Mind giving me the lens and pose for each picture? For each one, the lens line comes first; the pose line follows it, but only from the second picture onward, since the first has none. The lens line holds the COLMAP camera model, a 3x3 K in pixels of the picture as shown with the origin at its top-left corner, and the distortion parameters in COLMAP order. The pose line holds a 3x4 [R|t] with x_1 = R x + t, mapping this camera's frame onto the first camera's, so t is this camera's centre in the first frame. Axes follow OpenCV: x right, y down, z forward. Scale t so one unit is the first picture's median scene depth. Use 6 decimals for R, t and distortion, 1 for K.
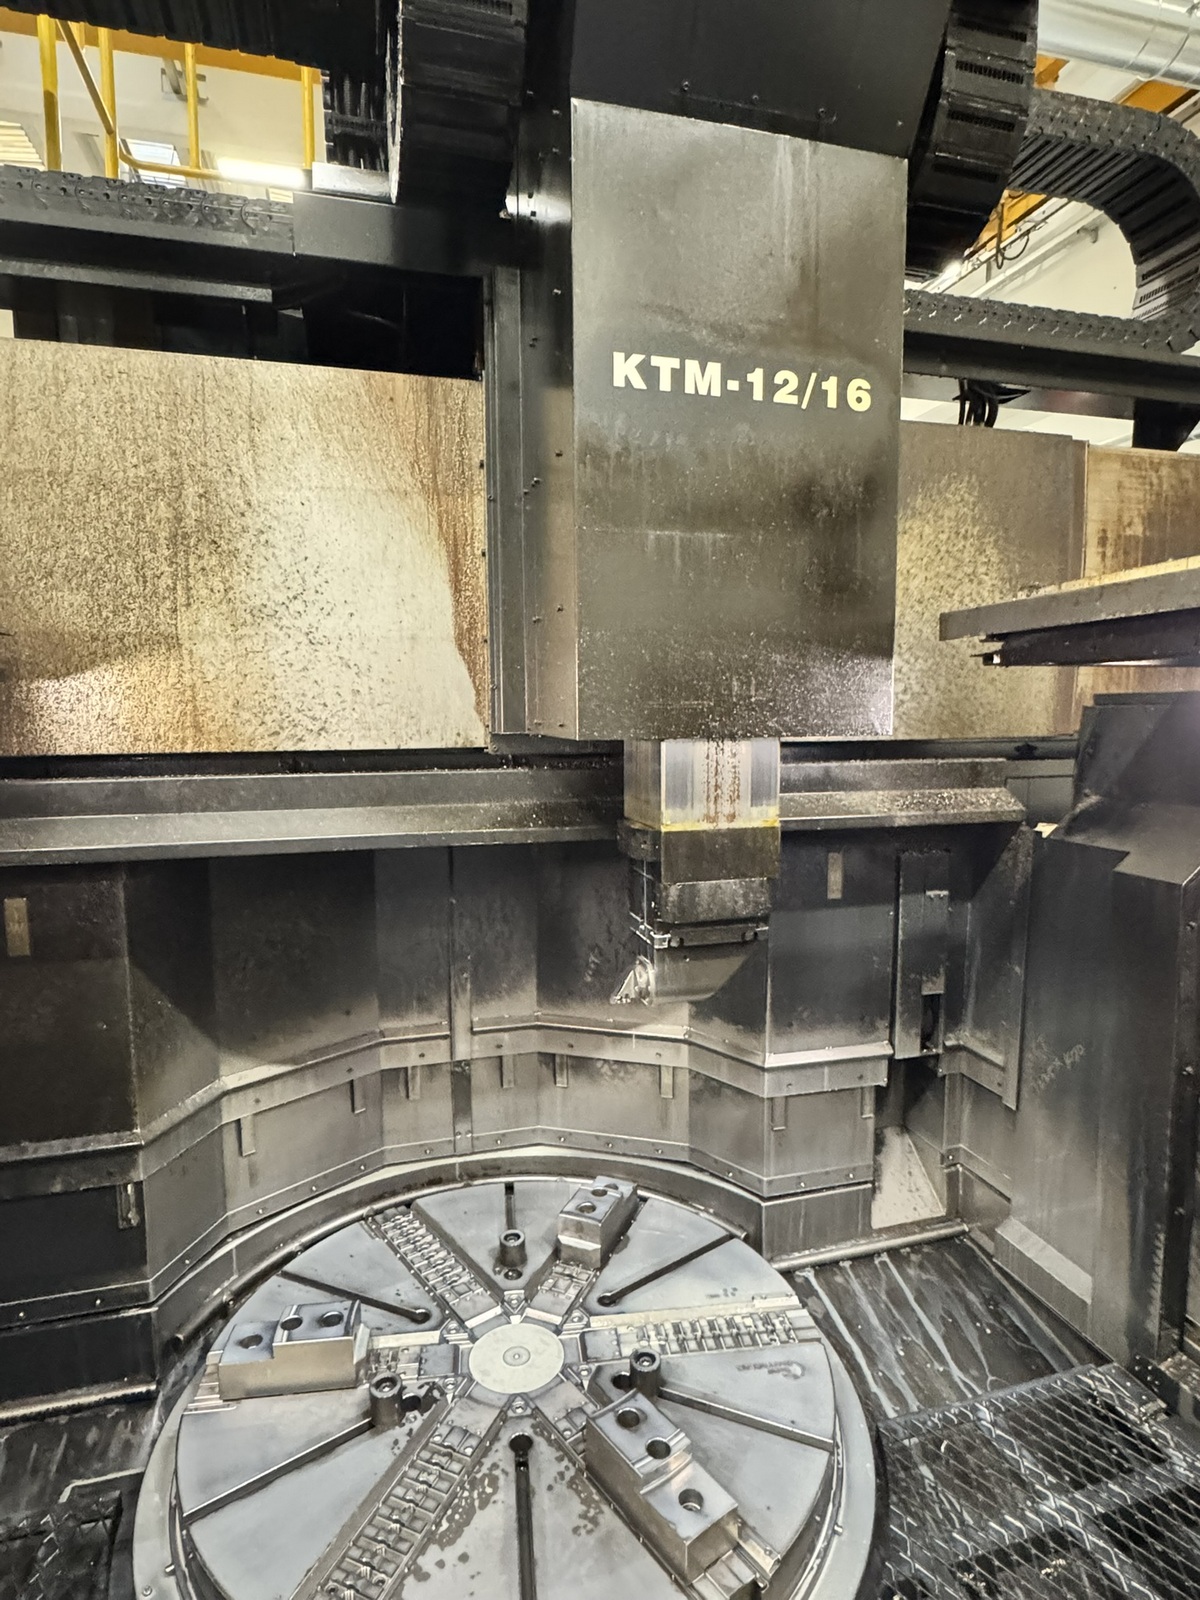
lens RADIAL K [[880.5, 0, 604.2], [0, 880.5, 802.0], [0, 0, 1]] dist [0.003836, 0.000965]
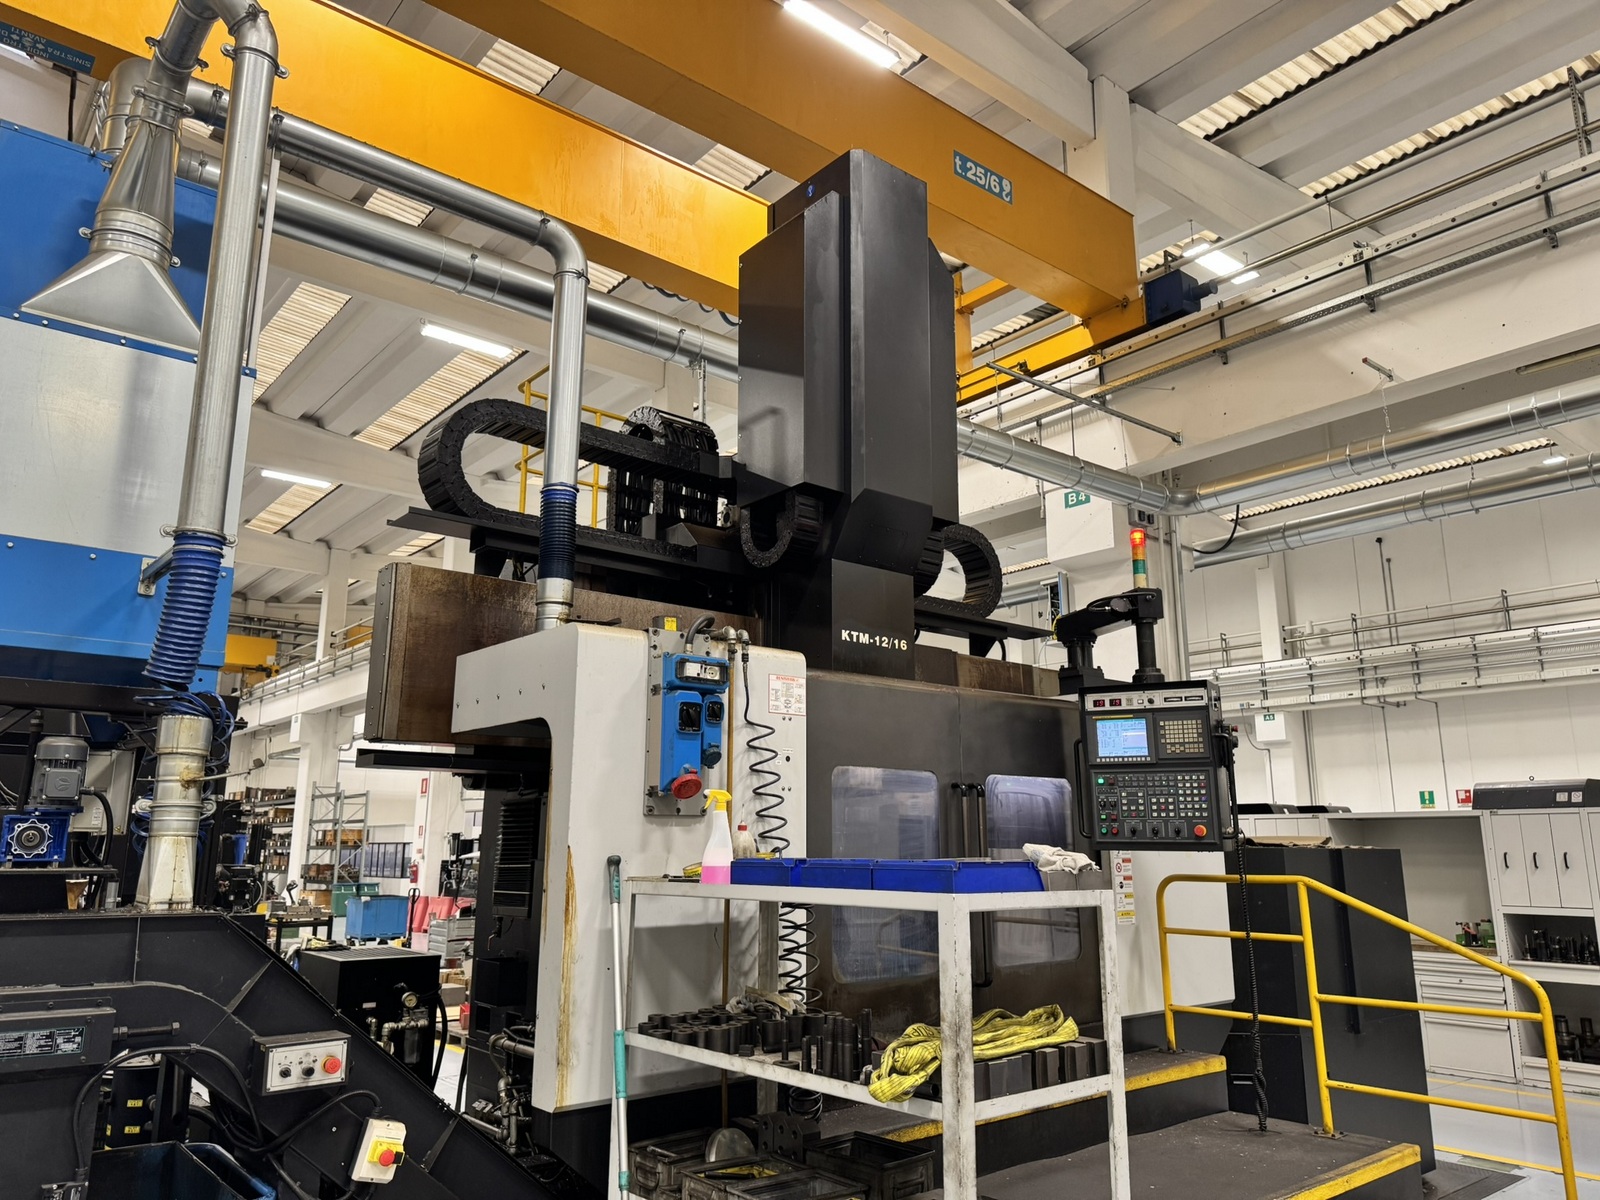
lens RADIAL K [[1173.7, 0, 786.1], [0, 1173.7, 586.0], [0, 0, 1]] dist [0.058772, -0.062743]
pose [[0.917954, 0.100333, 0.383788, -1.751059], [0.031034, 0.946356, -0.321633, 0.681040], [-0.395471, 0.307154, 0.865598, -2.560110]]
